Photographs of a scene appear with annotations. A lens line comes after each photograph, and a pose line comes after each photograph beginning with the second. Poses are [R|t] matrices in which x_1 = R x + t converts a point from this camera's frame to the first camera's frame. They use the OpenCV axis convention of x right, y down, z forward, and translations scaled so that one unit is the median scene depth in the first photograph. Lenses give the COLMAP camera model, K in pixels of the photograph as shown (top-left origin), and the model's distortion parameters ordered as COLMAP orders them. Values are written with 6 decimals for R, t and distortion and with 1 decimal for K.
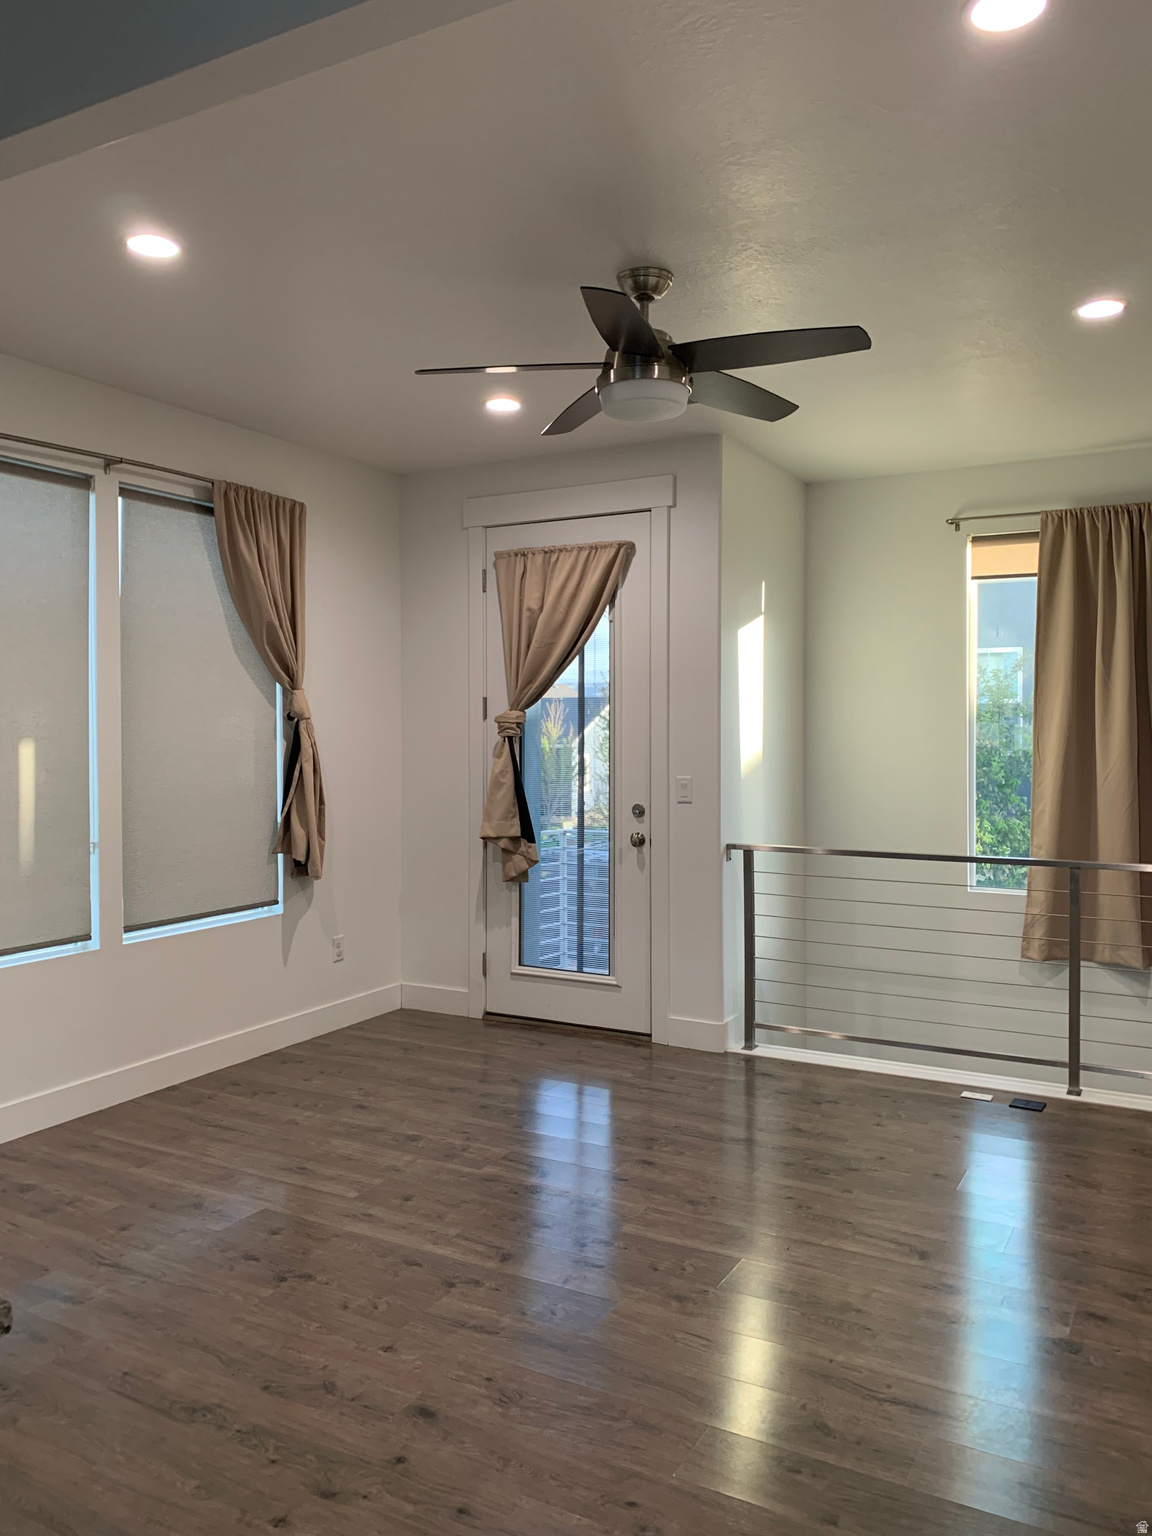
lens RADIAL K [[1186.6, 0, 565.4], [0, 1186.6, 755.9], [0, 0, 1]] dist [0.000356, 0.016171]
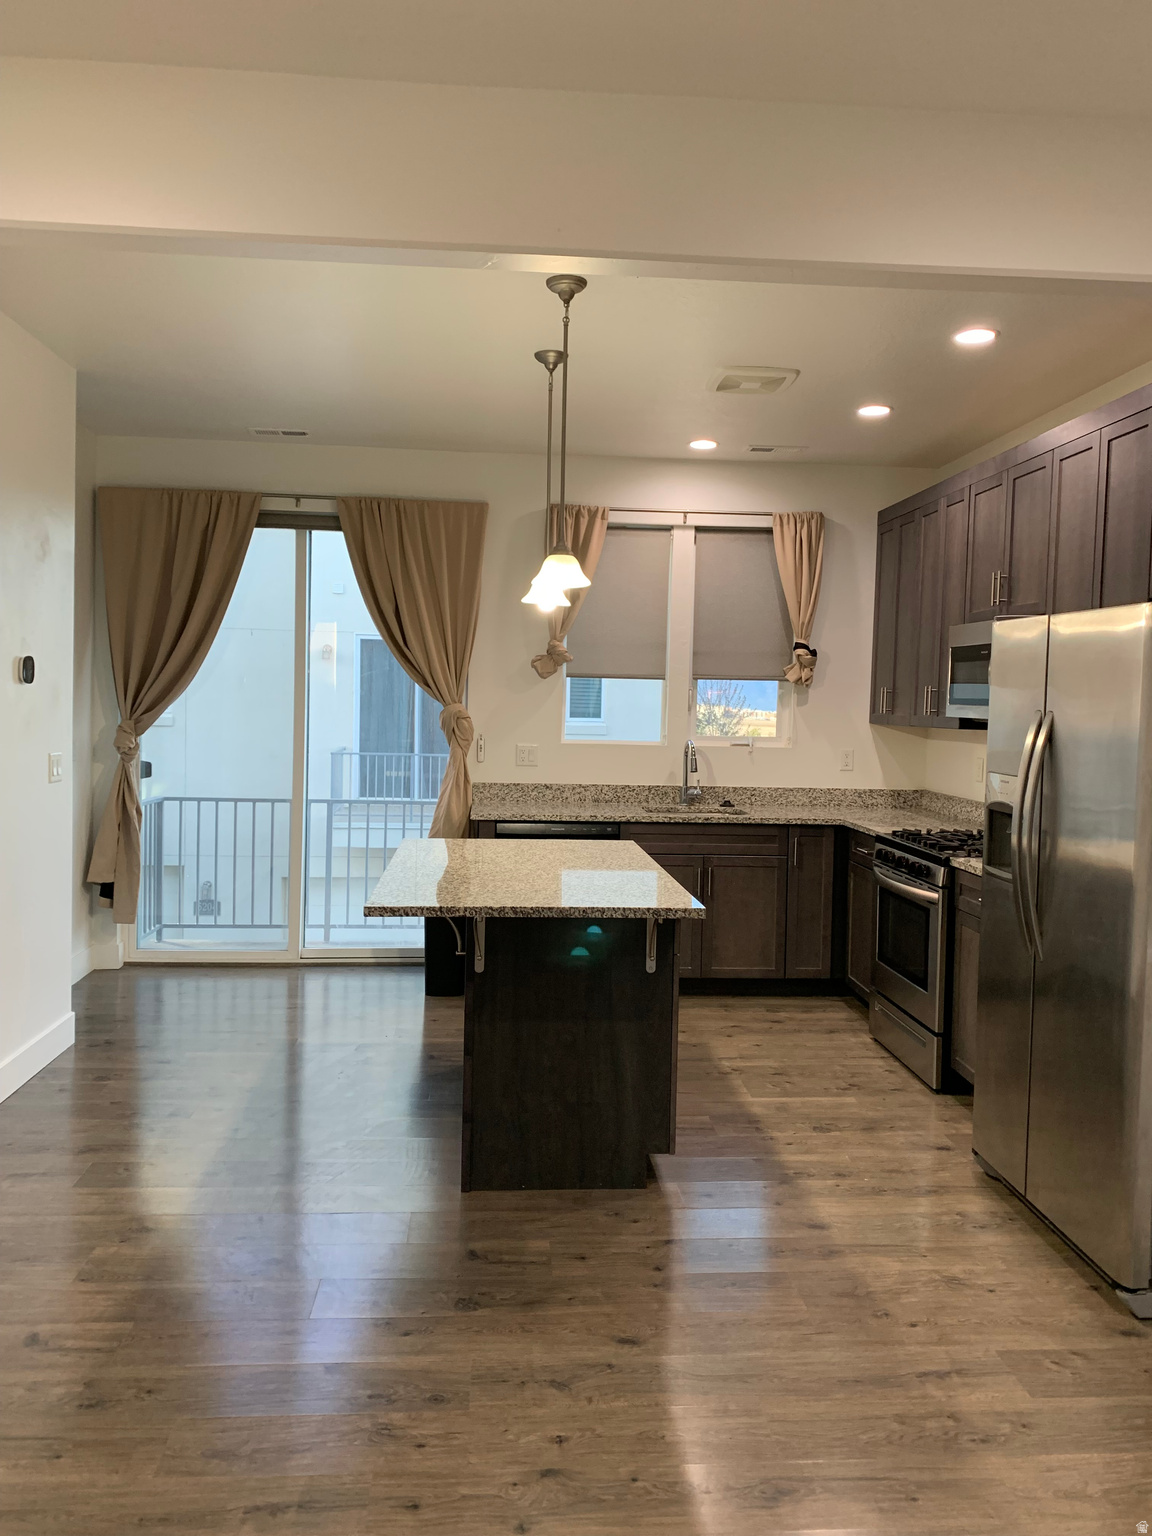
lens RADIAL K [[1177.7, 0, 577.4], [0, 1177.7, 755.4], [0, 0, 1]] dist [0.074927, -0.105436]
pose [[-0.833911, 0.010168, -0.551806, 0.220519], [-0.032031, 0.997253, 0.066782, -0.036121], [0.550969, 0.073365, -0.831295, 1.201738]]
